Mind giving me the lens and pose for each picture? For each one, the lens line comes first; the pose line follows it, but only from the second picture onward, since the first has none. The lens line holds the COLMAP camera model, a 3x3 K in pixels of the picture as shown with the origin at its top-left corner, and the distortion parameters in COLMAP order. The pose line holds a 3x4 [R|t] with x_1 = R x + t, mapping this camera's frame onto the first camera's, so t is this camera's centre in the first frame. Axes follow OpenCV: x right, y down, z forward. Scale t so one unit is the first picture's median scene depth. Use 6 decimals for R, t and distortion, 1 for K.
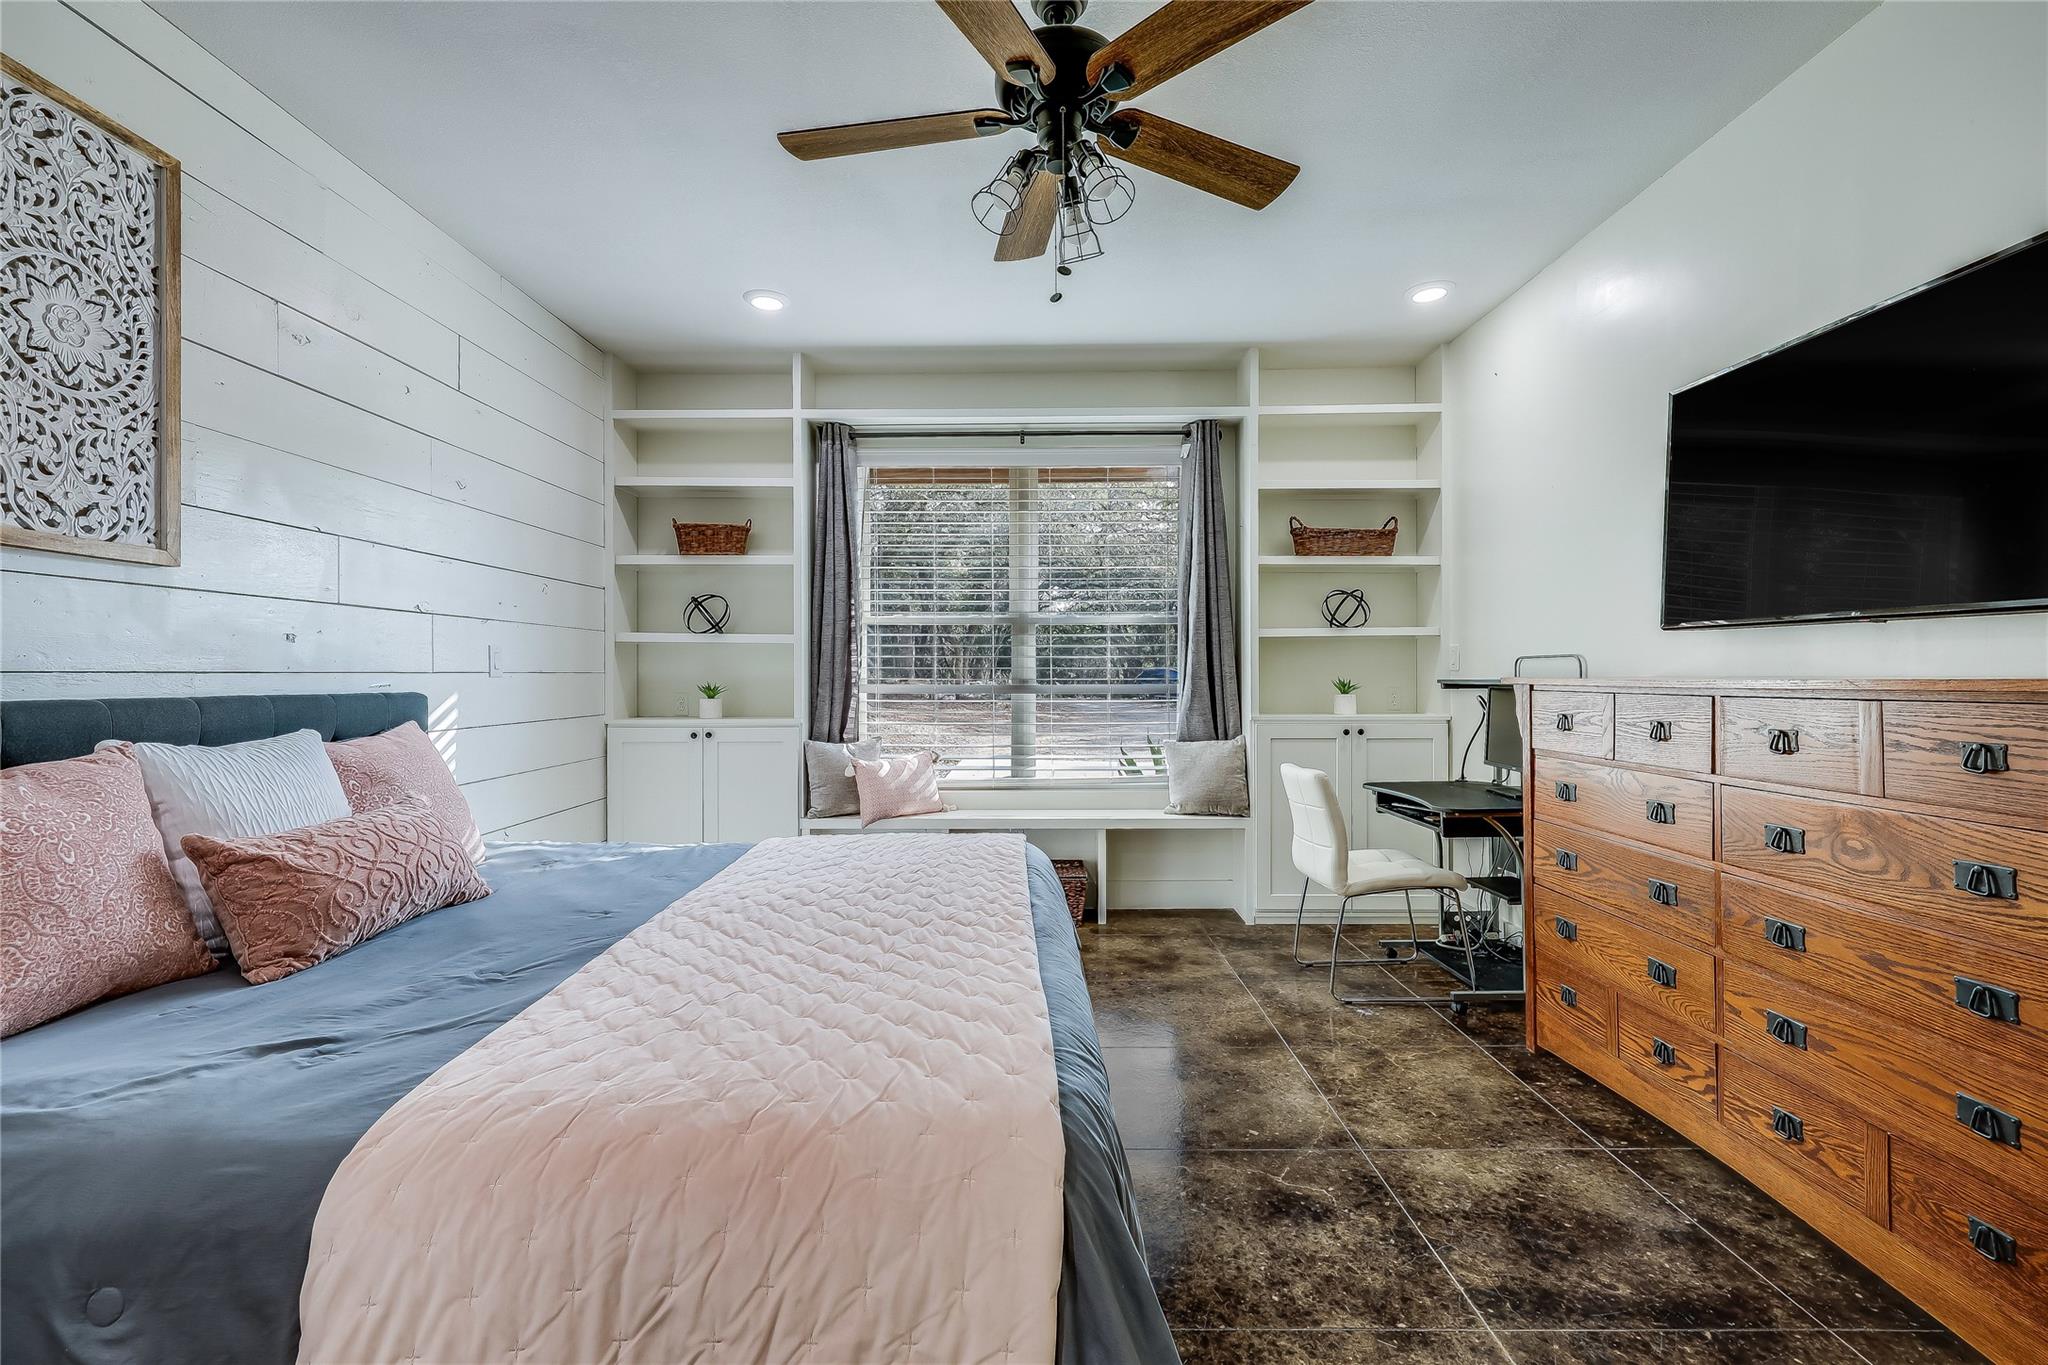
lens RADIAL K [[831.7, 0, 1024.0], [0, 831.7, 682.5], [0, 0, 1]] dist [0.000094, 0.000067]
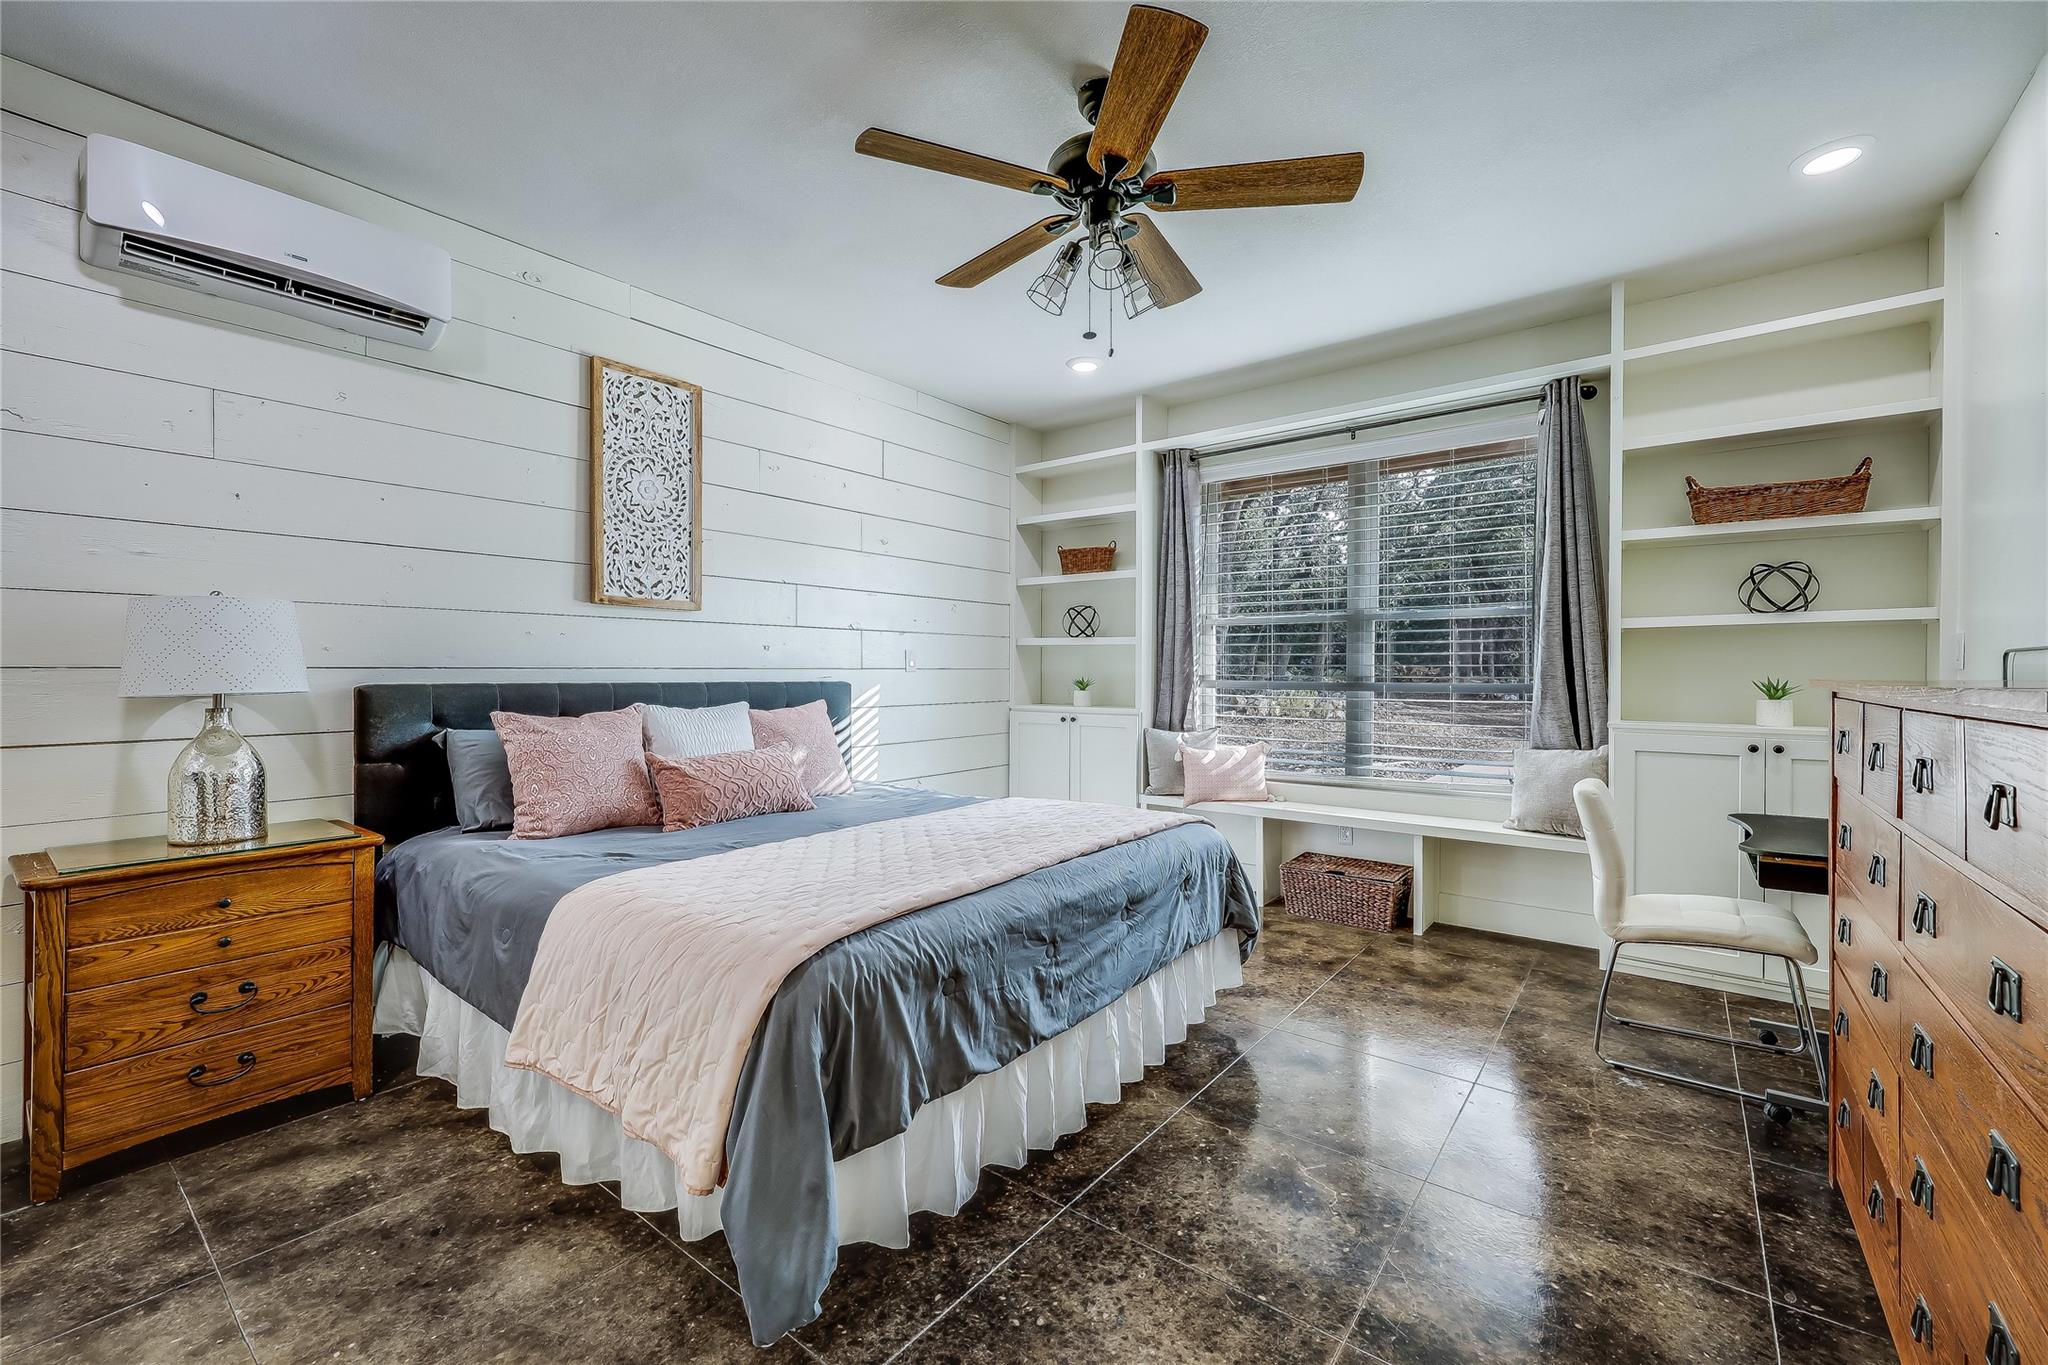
lens RADIAL K [[821.8, 0, 1076.7], [0, 821.8, 685.7], [0, 0, 1]] dist [0.000108, 0.000001]
pose [[0.809835, 0.015038, -0.586465, 0.339405], [-0.009776, 0.999879, 0.012140, -0.002107], [0.586576, -0.004098, 0.809884, 0.012324]]
